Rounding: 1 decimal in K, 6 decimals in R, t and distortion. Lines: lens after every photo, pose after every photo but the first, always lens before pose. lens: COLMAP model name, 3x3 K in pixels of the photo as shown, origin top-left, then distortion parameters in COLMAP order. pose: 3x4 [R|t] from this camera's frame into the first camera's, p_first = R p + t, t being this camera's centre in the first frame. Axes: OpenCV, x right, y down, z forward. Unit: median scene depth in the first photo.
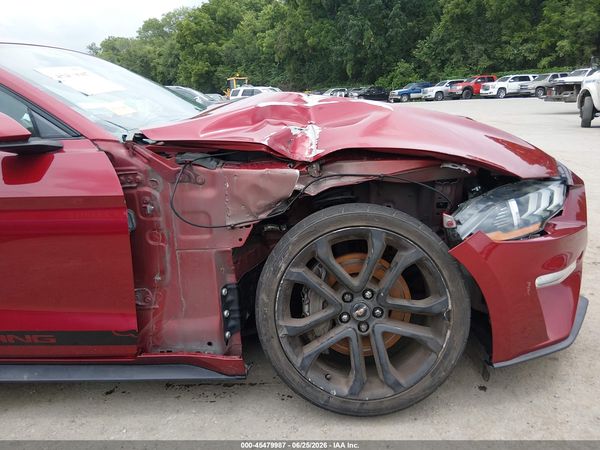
lens RADIAL K [[461.4, 0, 304.5], [0, 461.4, 229.9], [0, 0, 1]] dist [-0.018080, -0.017802]
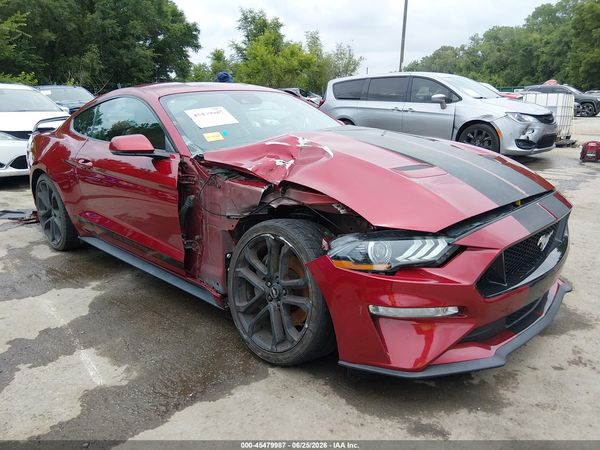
lens RADIAL K [[461.4, 0, 290.6], [0, 461.4, 230.3], [0, 0, 1]] dist [-0.018080, -0.017802]
pose [[0.712036, 0.216171, -0.668038, 0.040131], [-0.201267, 0.974340, 0.100764, -0.006173], [0.672679, 0.062707, 0.737273, -0.001942]]
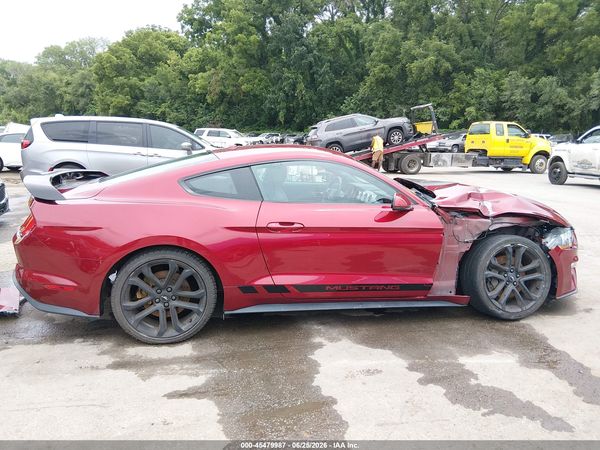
lens RADIAL K [[461.4, 0, 296.9], [0, 461.4, 221.3], [0, 0, 1]] dist [-0.018080, -0.017802]
pose [[0.984123, 0.030448, 0.174859, -0.054527], [-0.012892, 0.994836, -0.100677, 0.005261], [-0.177021, 0.096824, 0.979433, -0.046757]]
